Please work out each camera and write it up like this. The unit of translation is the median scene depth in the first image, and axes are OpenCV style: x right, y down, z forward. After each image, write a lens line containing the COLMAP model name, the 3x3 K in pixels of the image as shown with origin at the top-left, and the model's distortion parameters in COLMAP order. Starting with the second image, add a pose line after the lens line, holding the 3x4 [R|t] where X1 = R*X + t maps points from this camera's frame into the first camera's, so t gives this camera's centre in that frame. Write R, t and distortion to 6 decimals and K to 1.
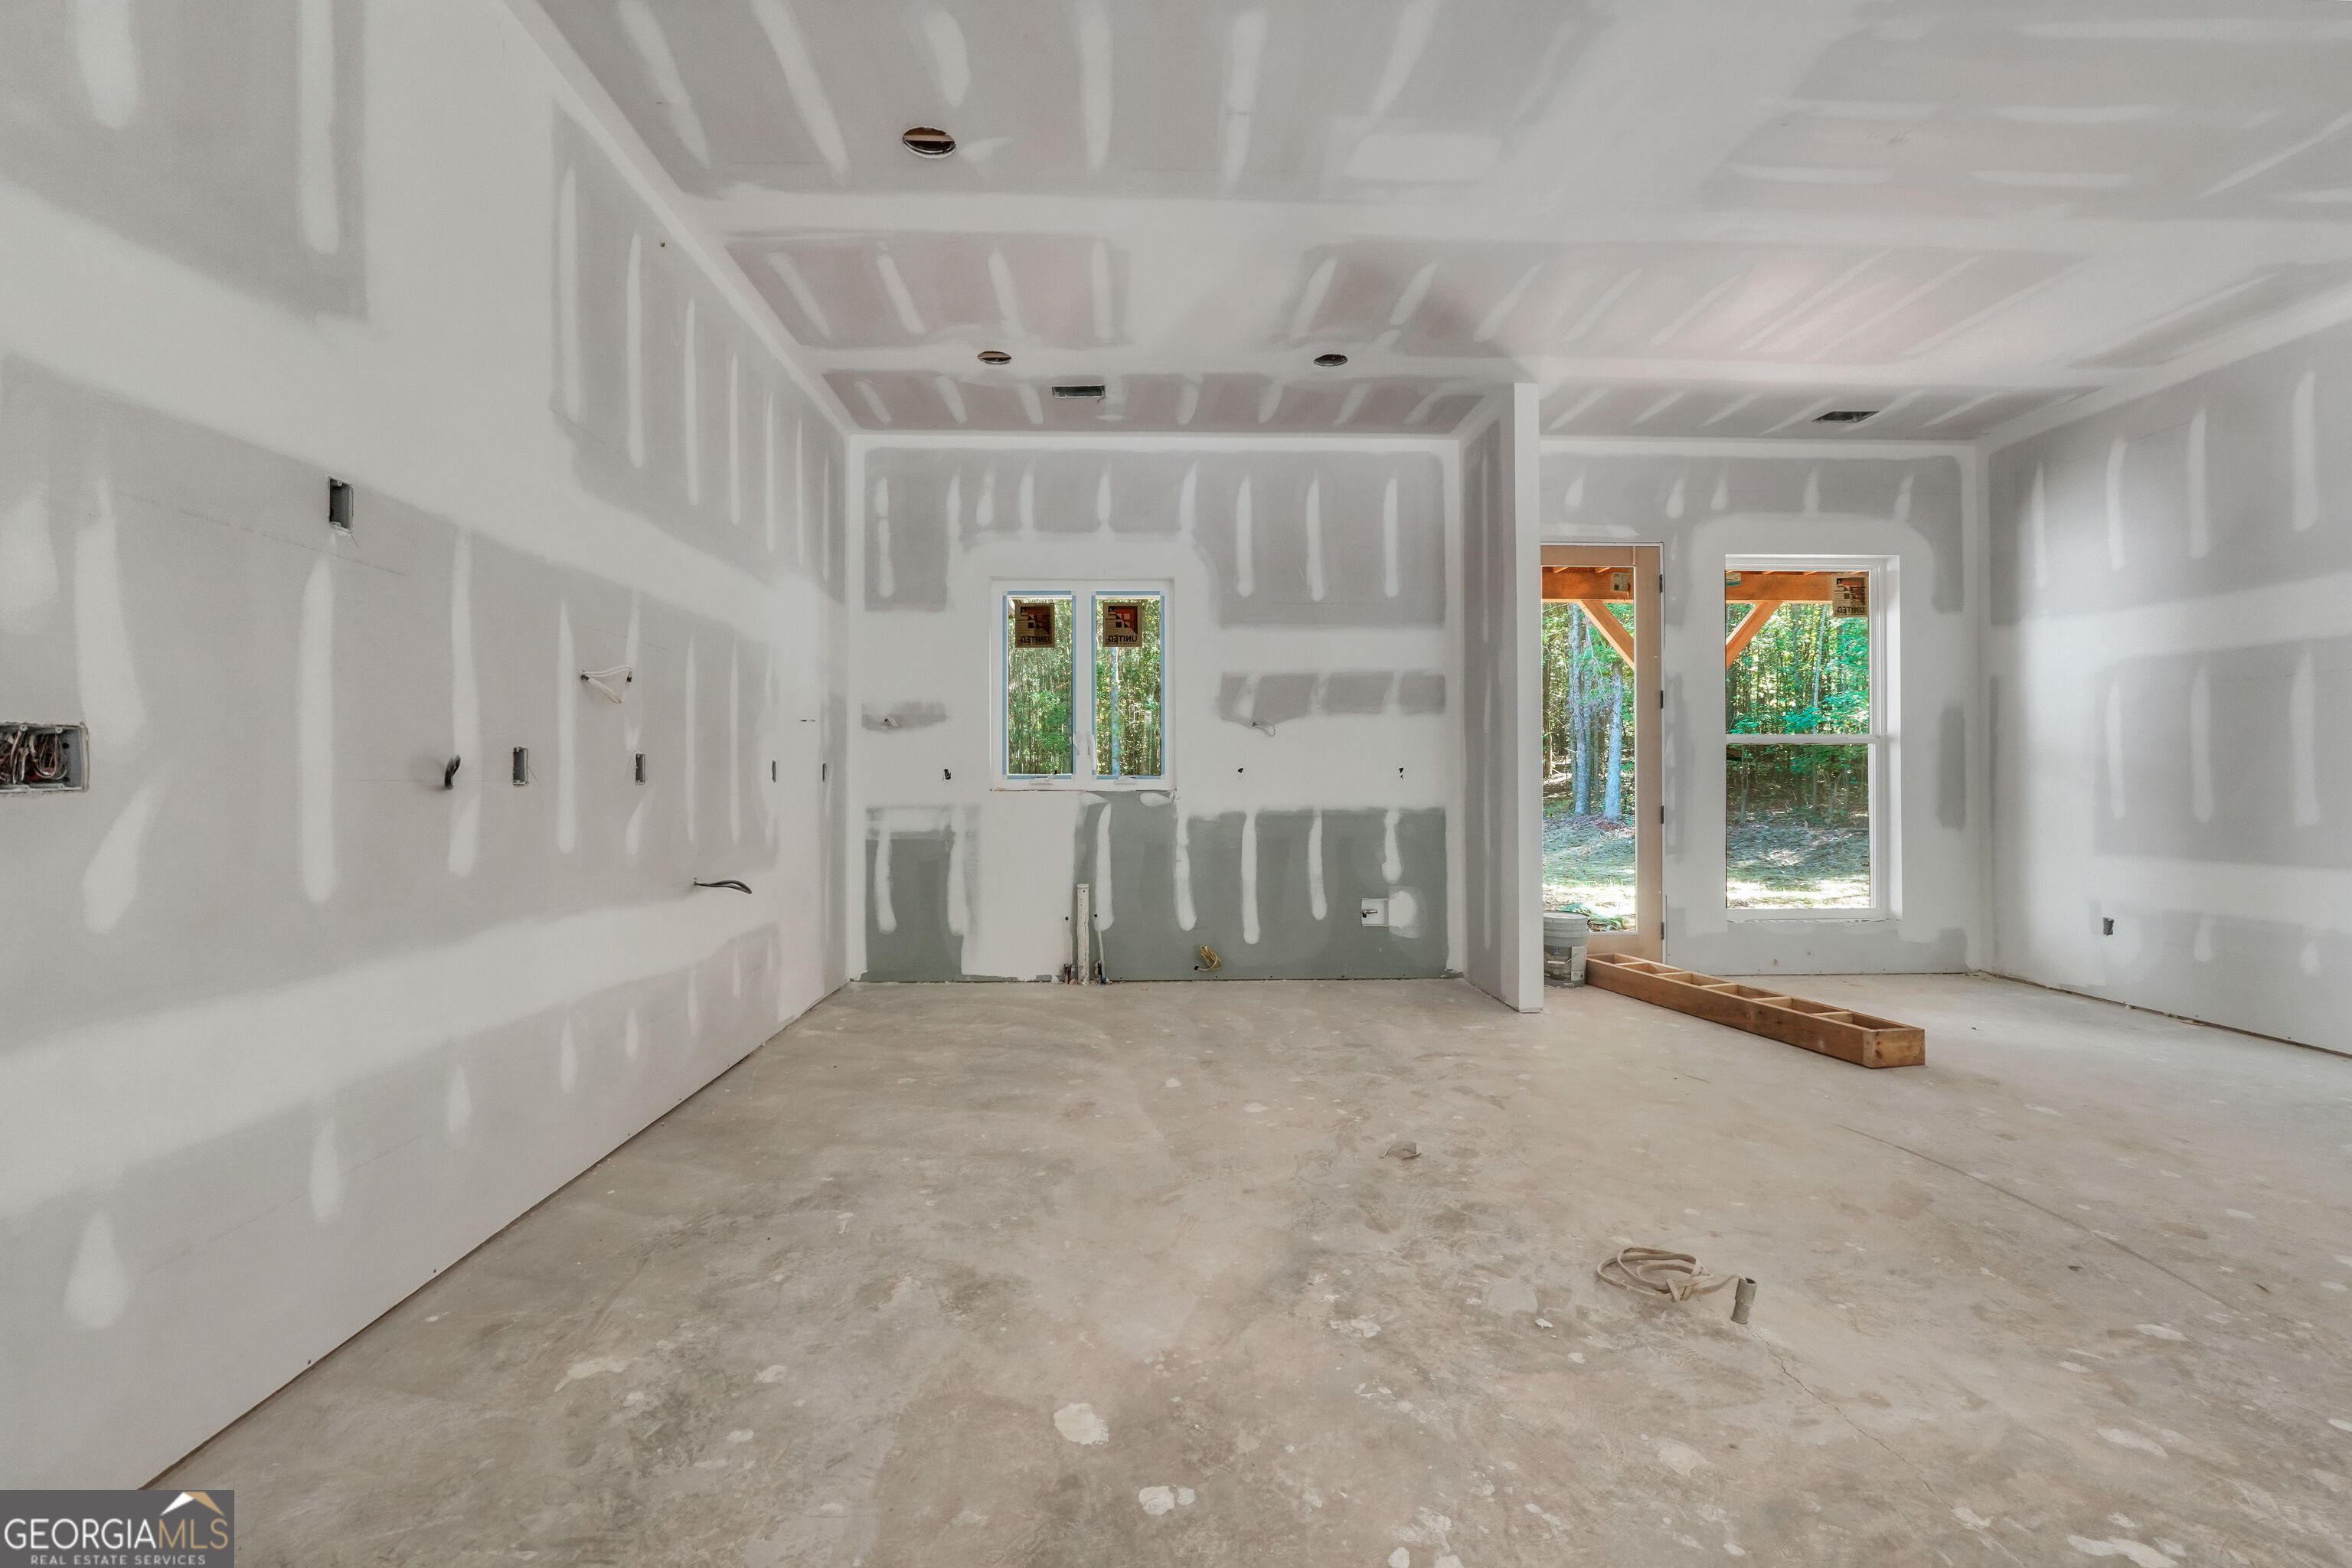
lens RADIAL K [[992.1, 0, 1158.5], [0, 992.1, 765.2], [0, 0, 1]] dist [-0.017915, 0.006350]
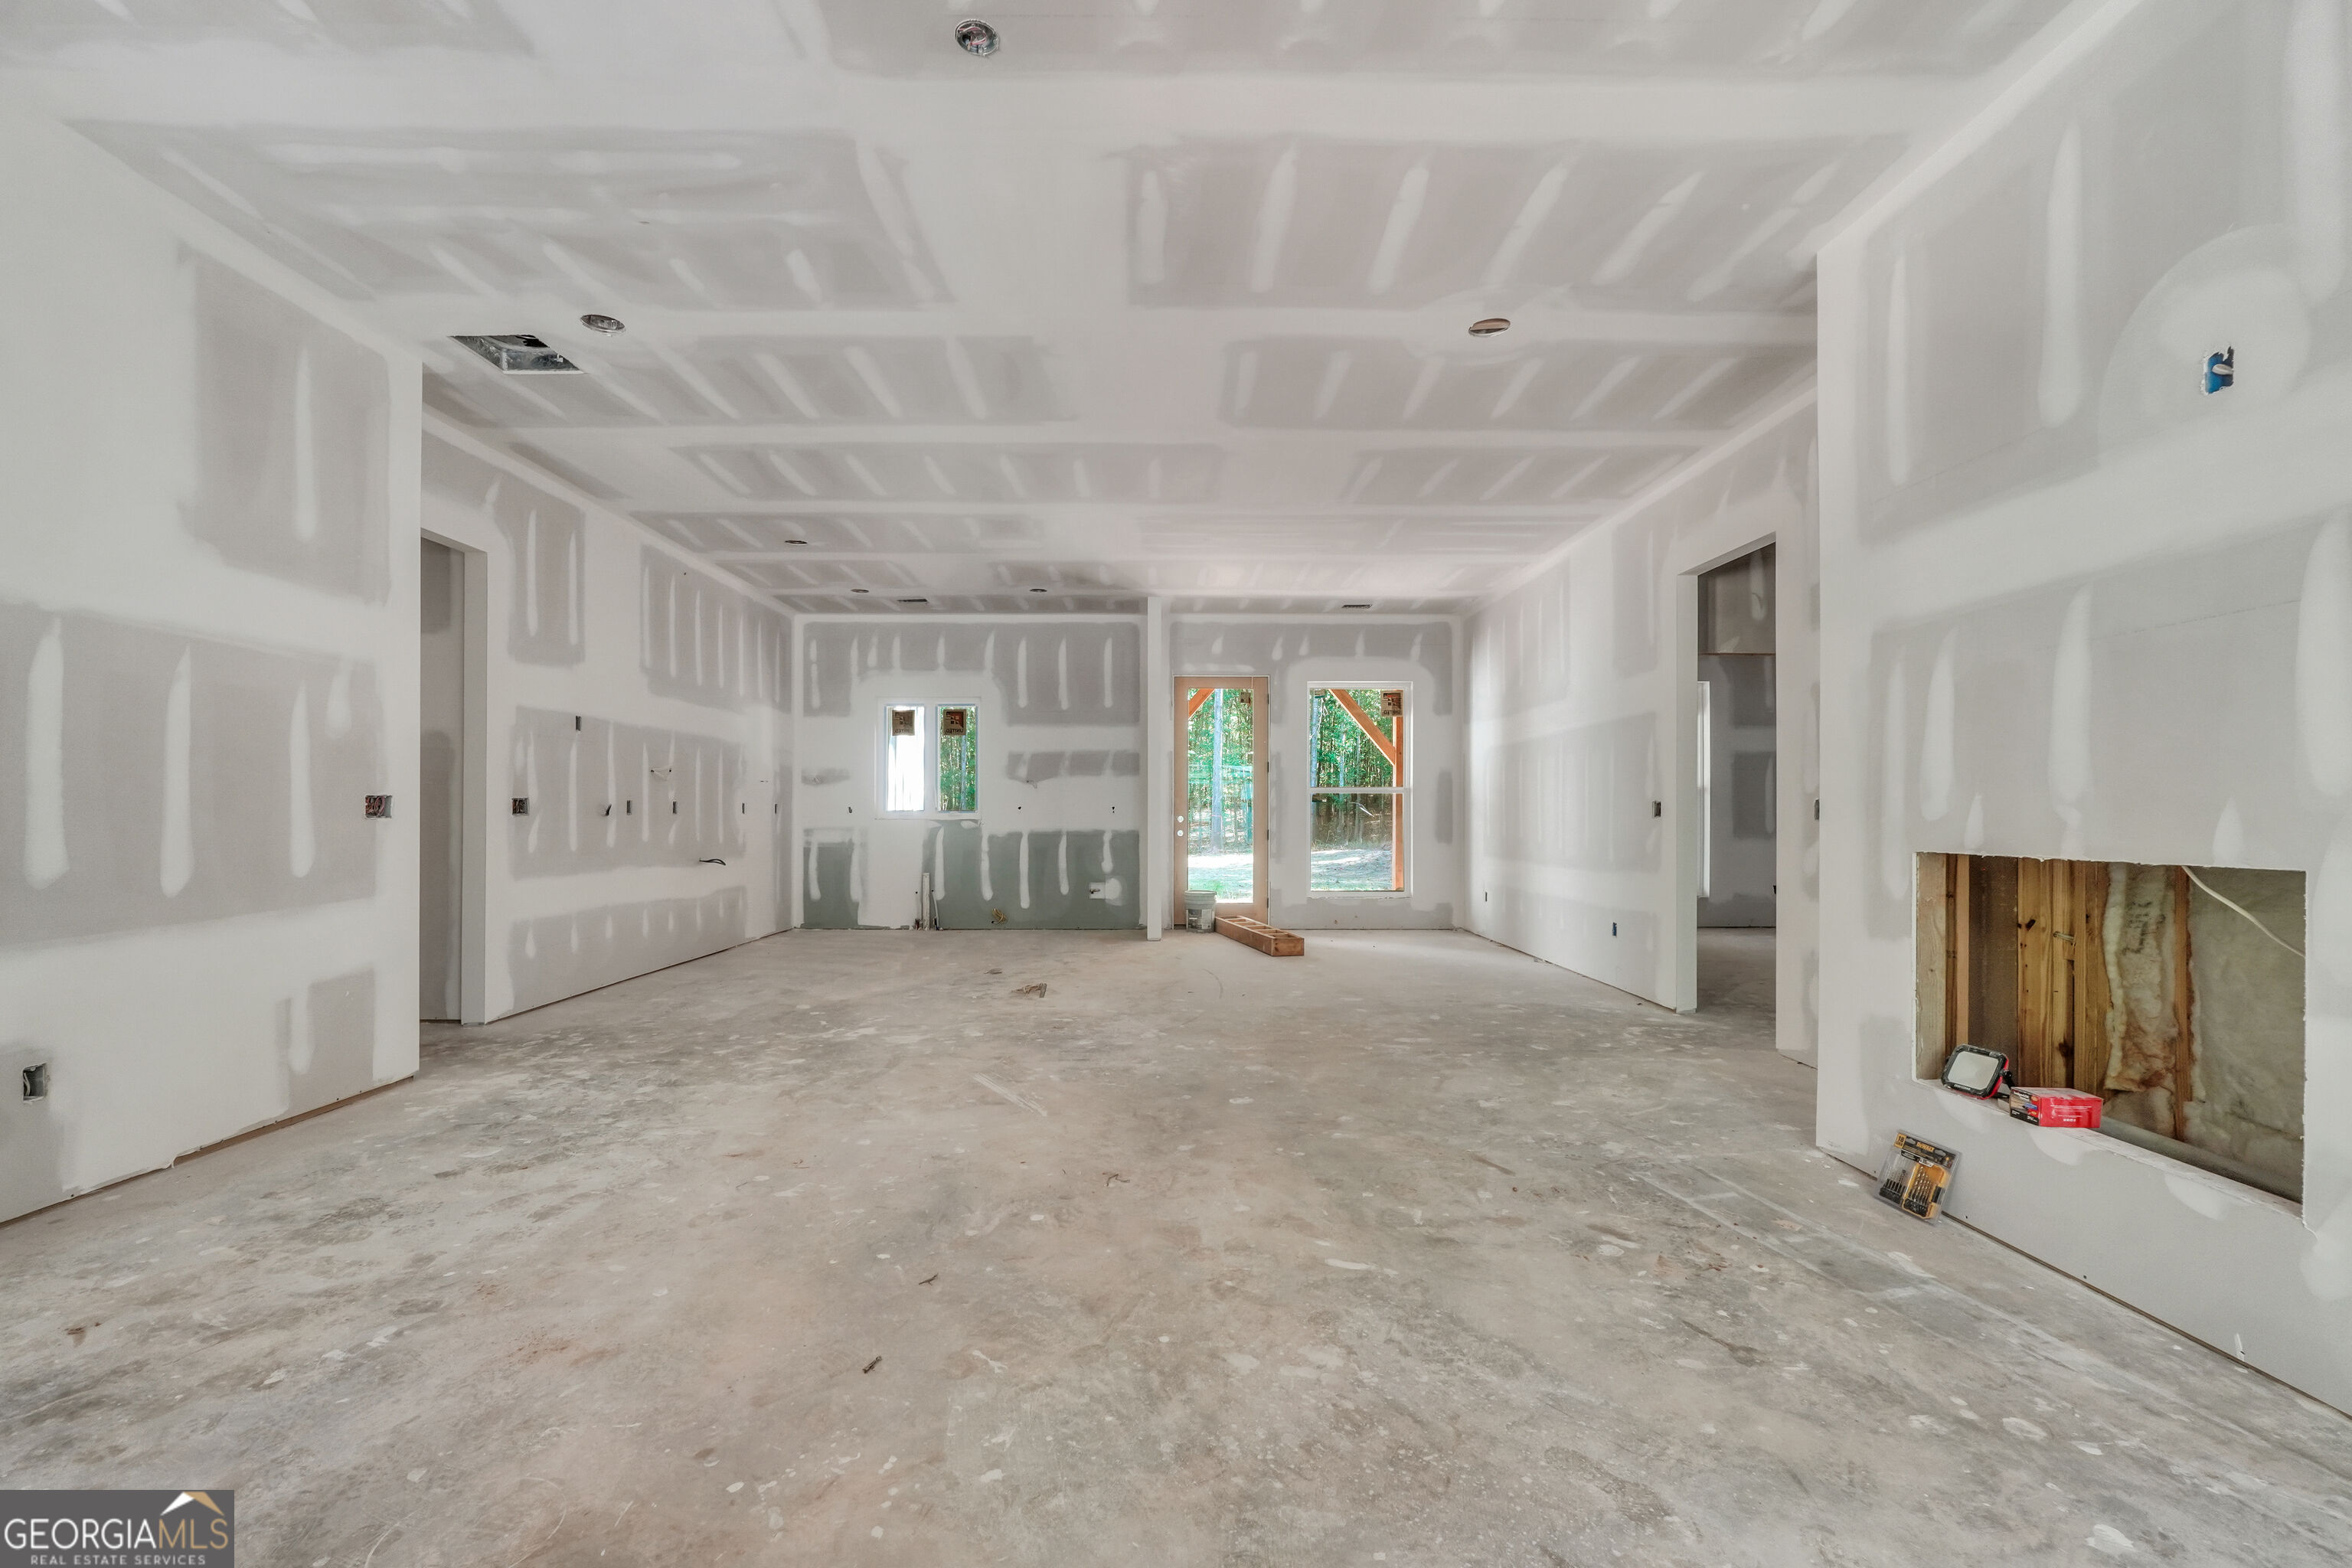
lens RADIAL K [[992.1, 0, 1178.0], [0, 992.1, 802.9], [0, 0, 1]] dist [-0.017915, 0.006350]
pose [[0.999944, 0.001960, -0.010367, 0.446294], [-0.001920, 0.999991, 0.003850, -0.013027], [0.010374, -0.003830, 0.999939, -0.857214]]
